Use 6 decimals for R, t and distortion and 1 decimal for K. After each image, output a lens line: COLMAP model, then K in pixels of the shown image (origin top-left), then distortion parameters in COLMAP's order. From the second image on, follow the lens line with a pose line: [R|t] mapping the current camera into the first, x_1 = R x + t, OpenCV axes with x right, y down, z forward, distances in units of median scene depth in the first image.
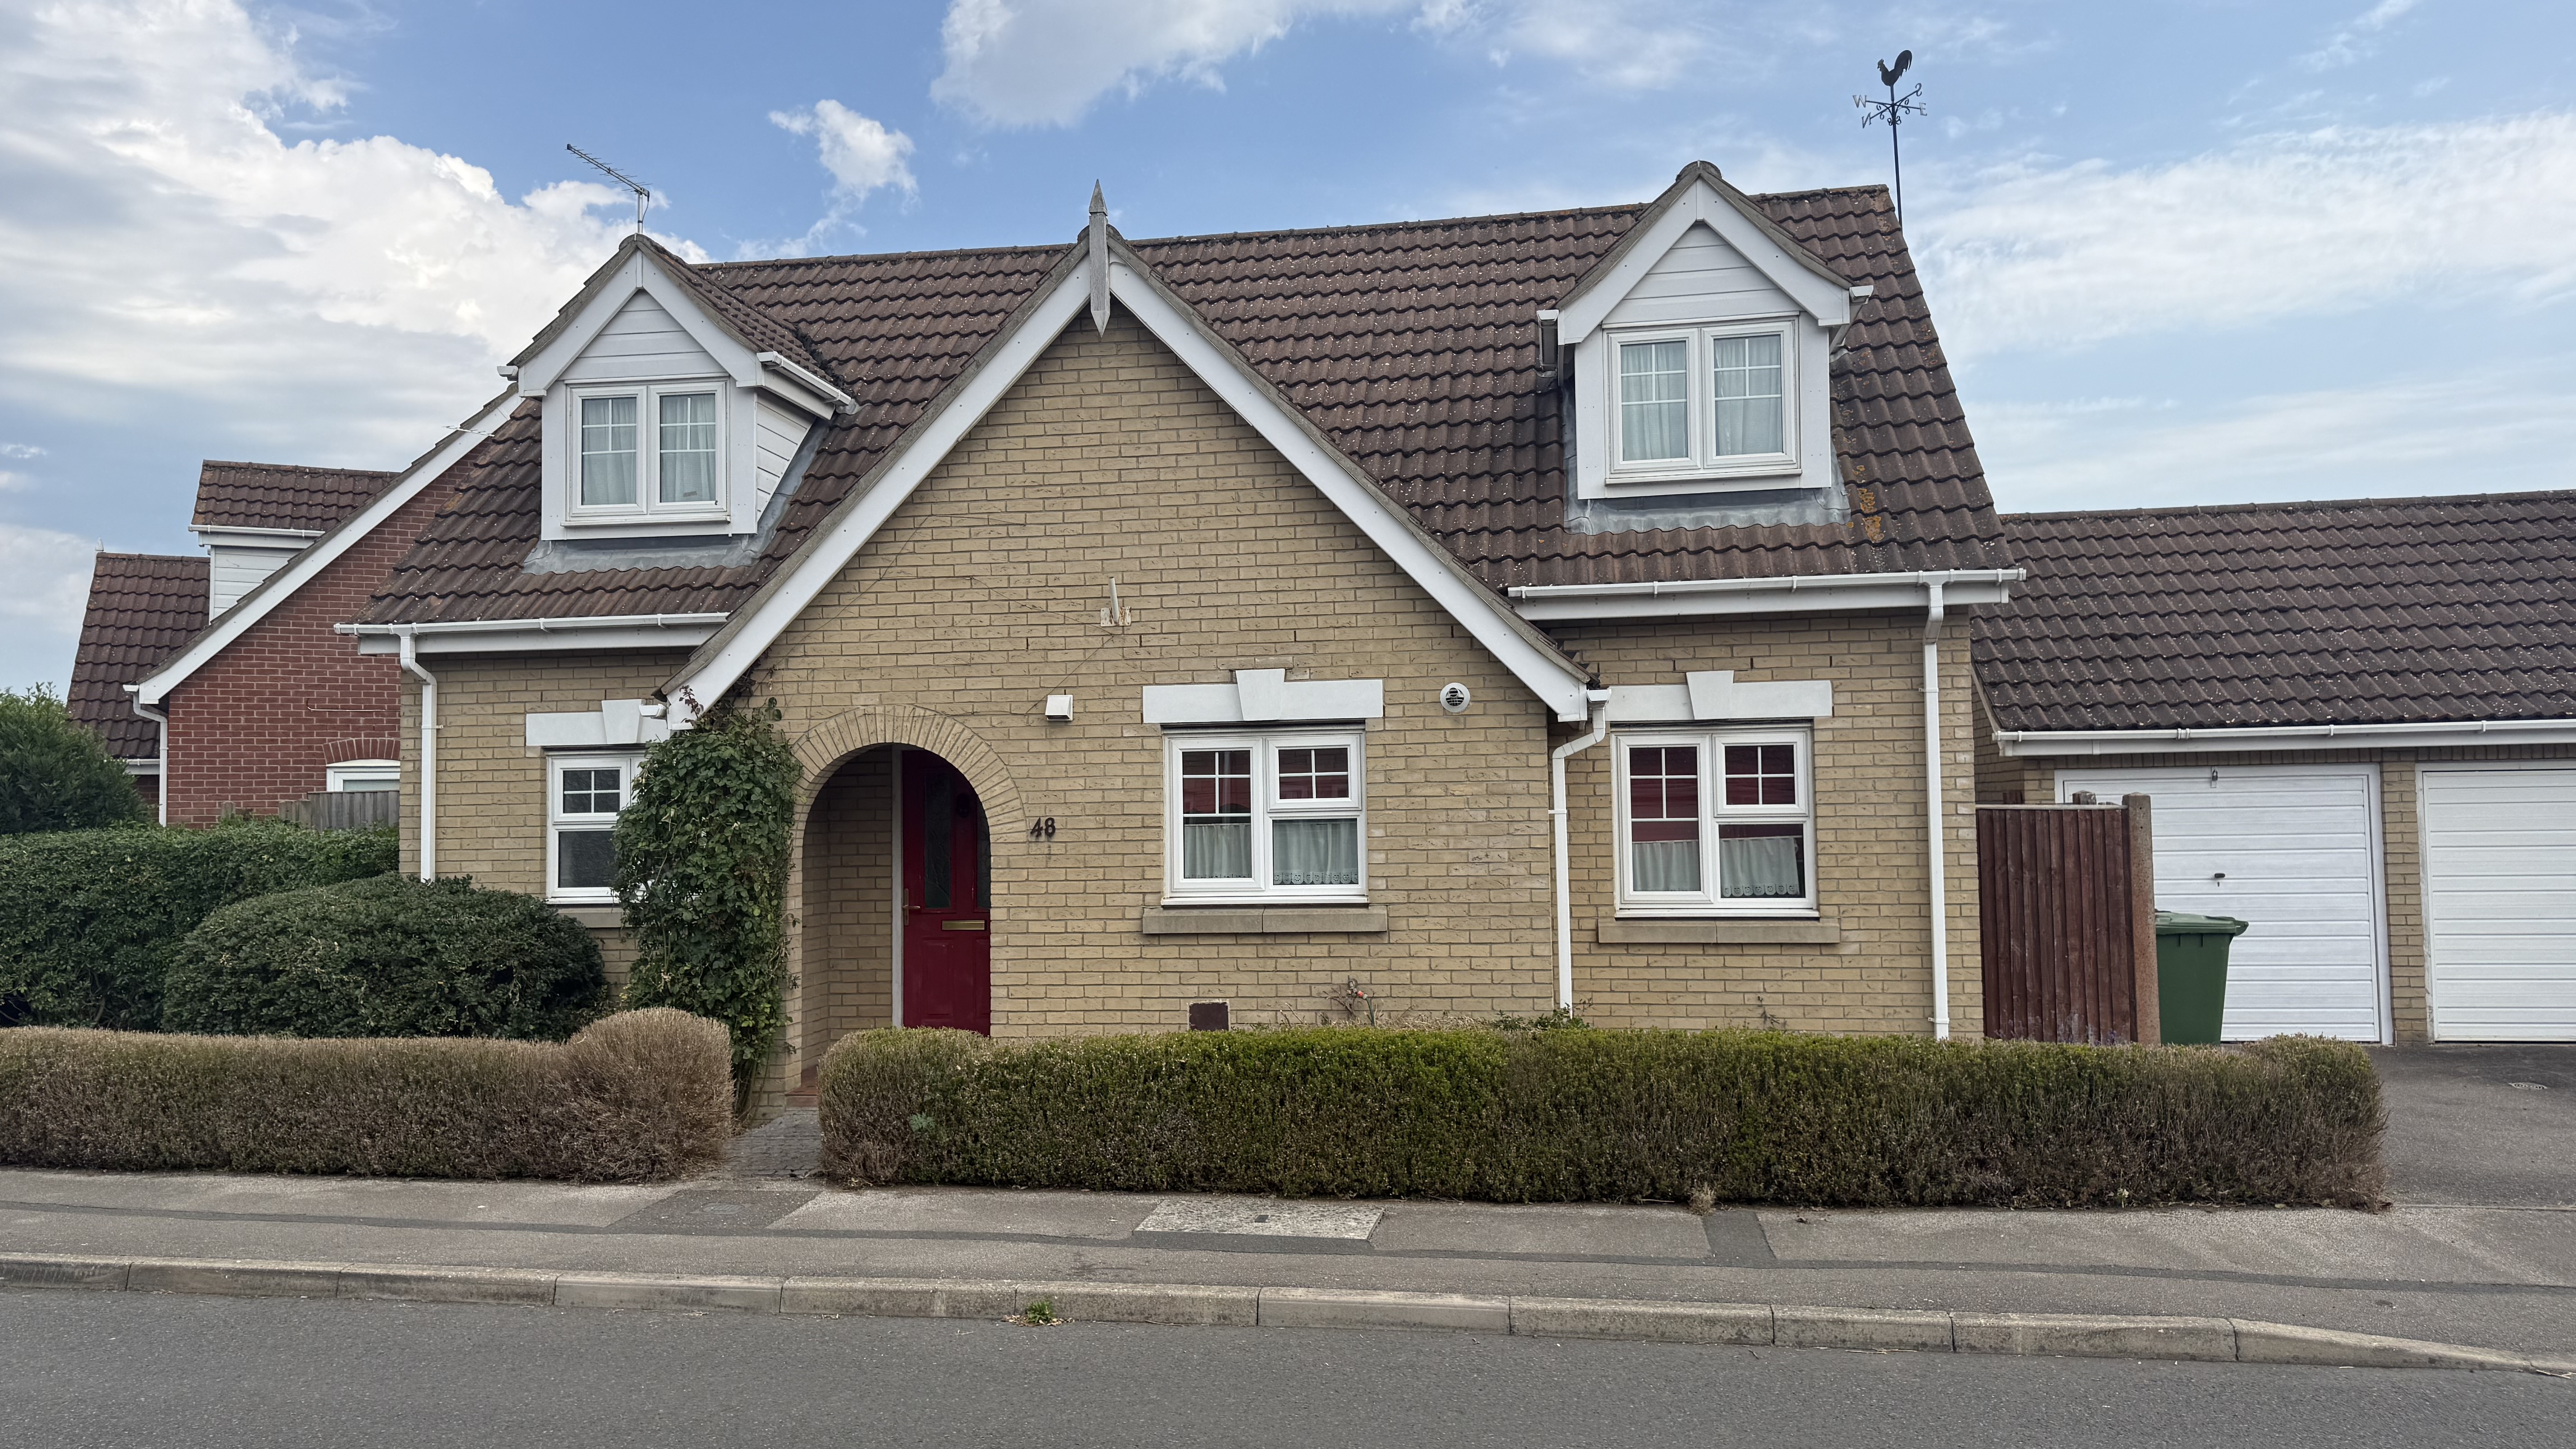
lens RADIAL K [[1939.1, 0, 1297.4], [0, 1939.1, 733.3], [0, 0, 1]] dist [0.180533, -0.379072]
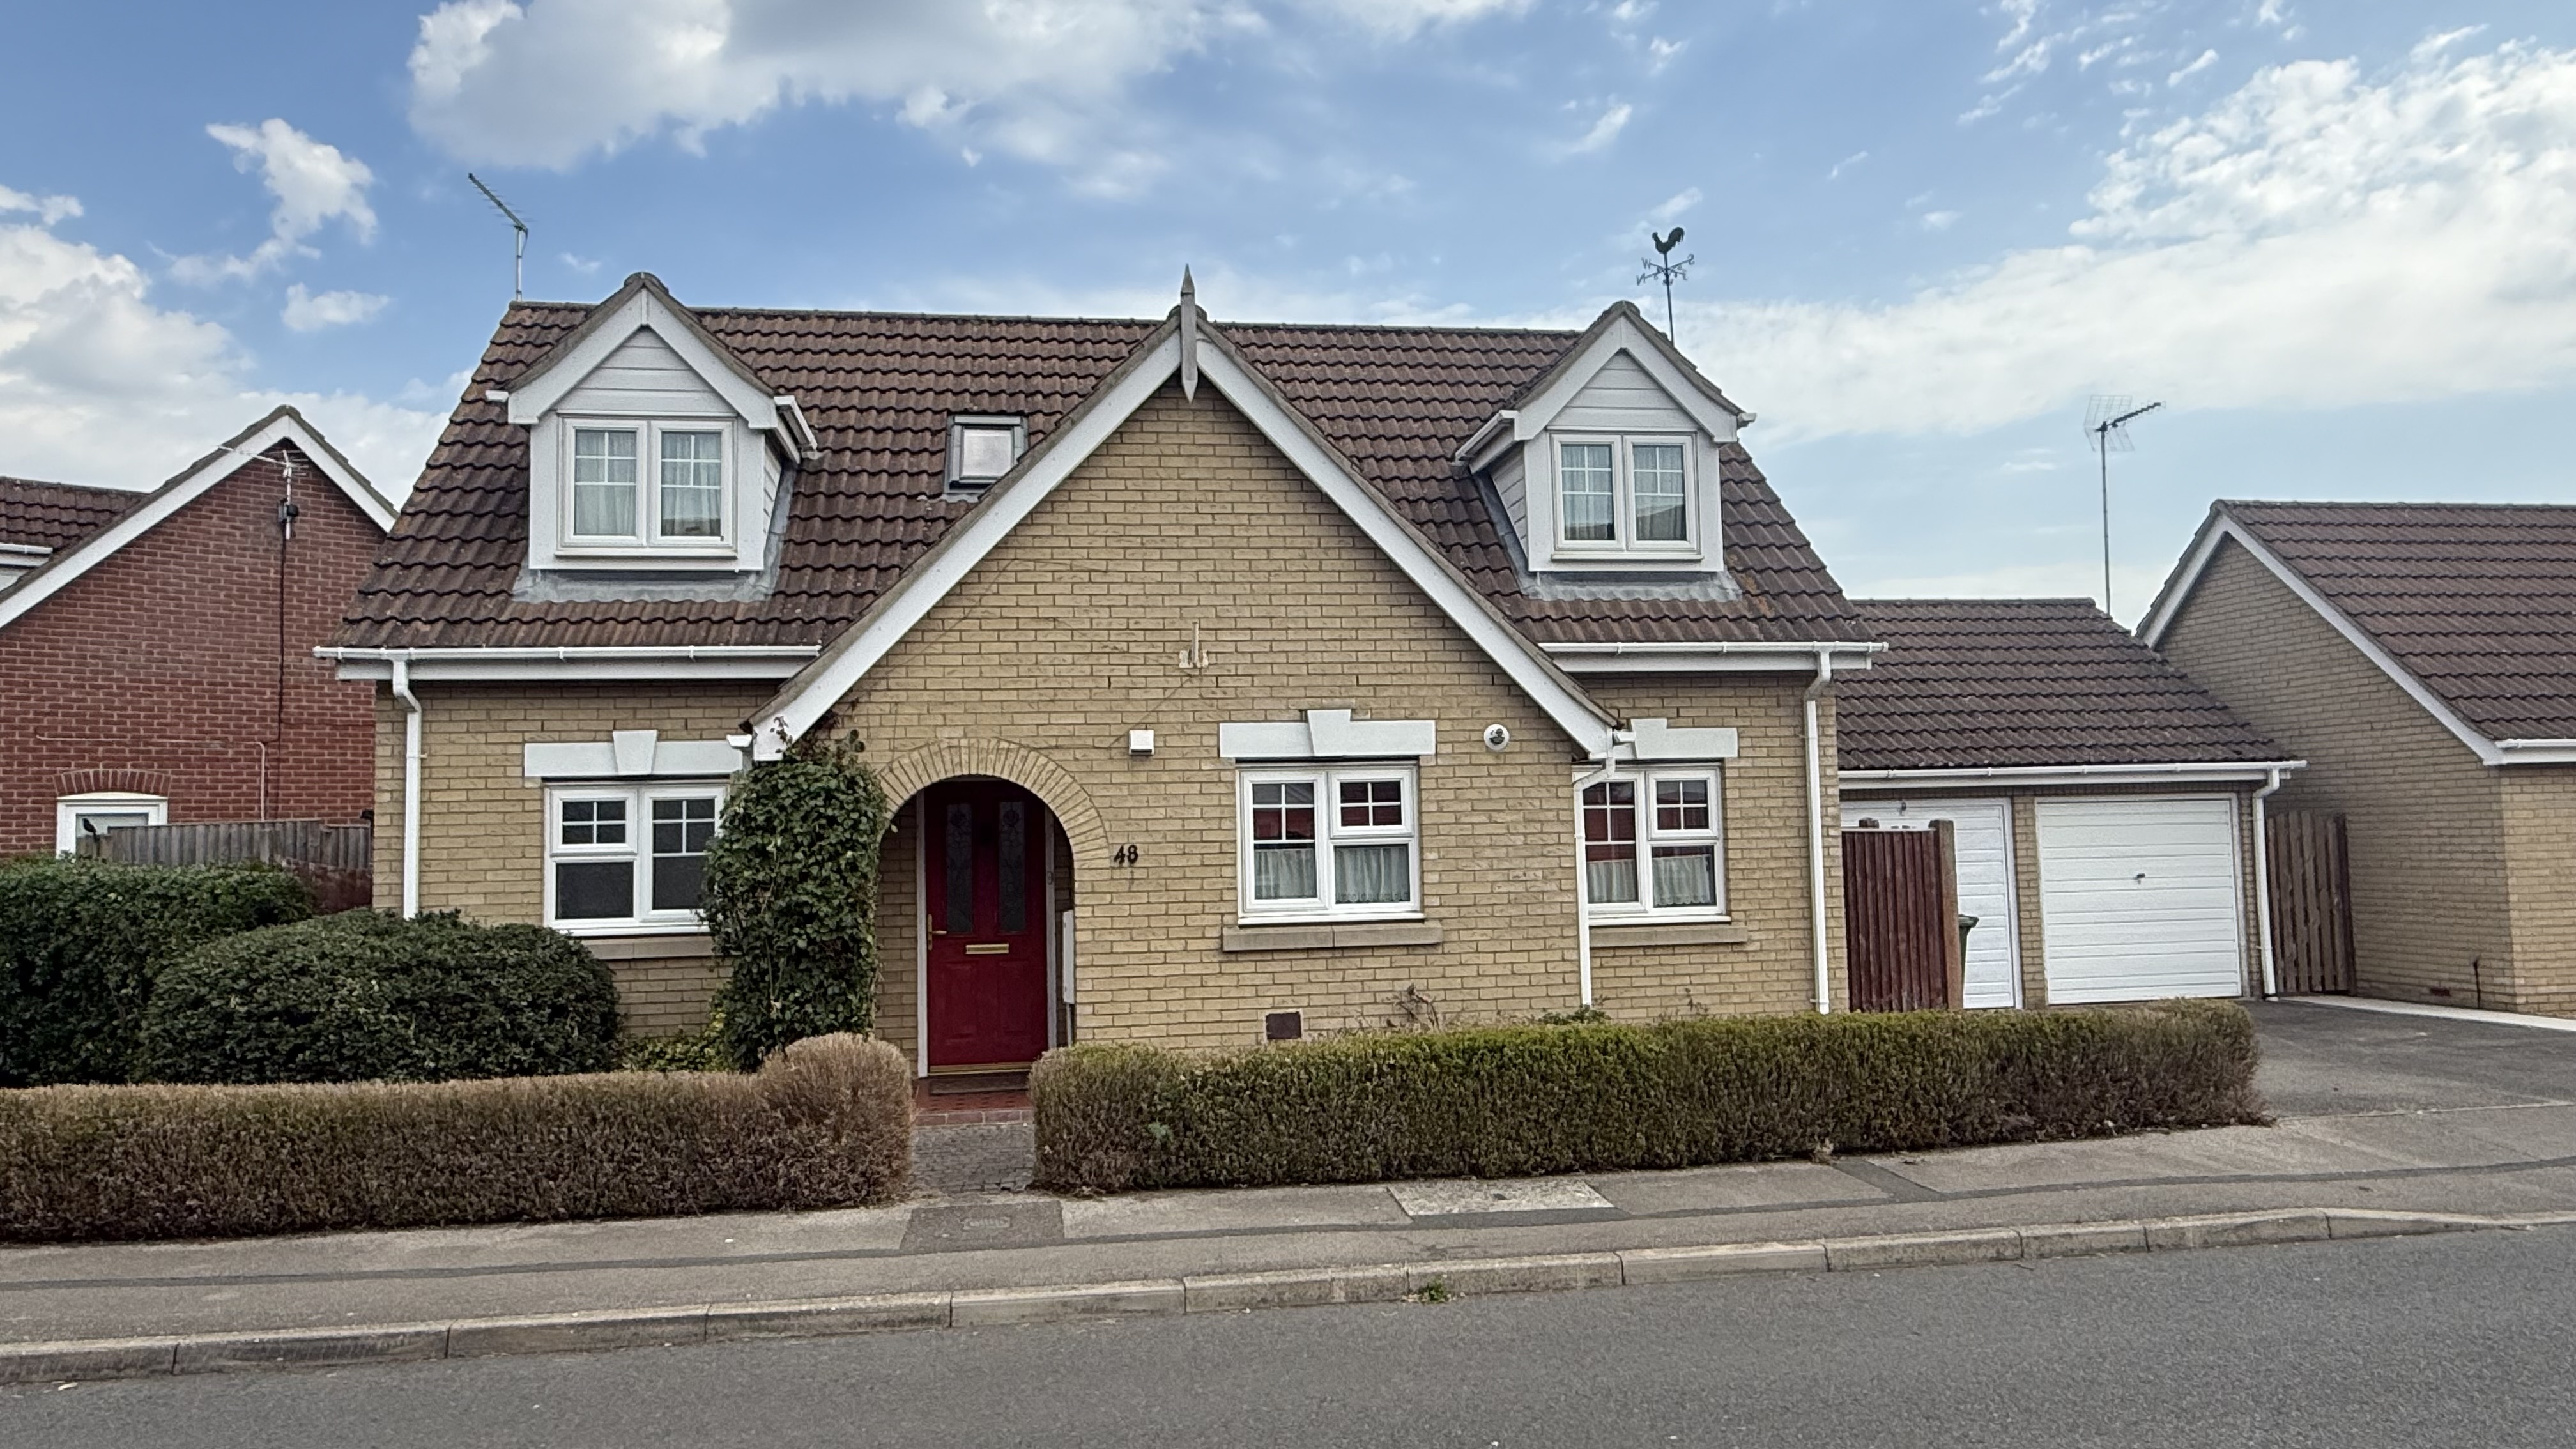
lens RADIAL K [[1714.1, 0, 1304.8], [0, 1714.1, 723.4], [0, 0, 1]] dist [-0.001924, 0.001048]
pose [[0.945477, 0.015317, 0.325328, -0.343487], [-0.005289, 0.999484, -0.031685, 0.005808], [-0.325645, 0.028236, 0.945070, 0.075033]]
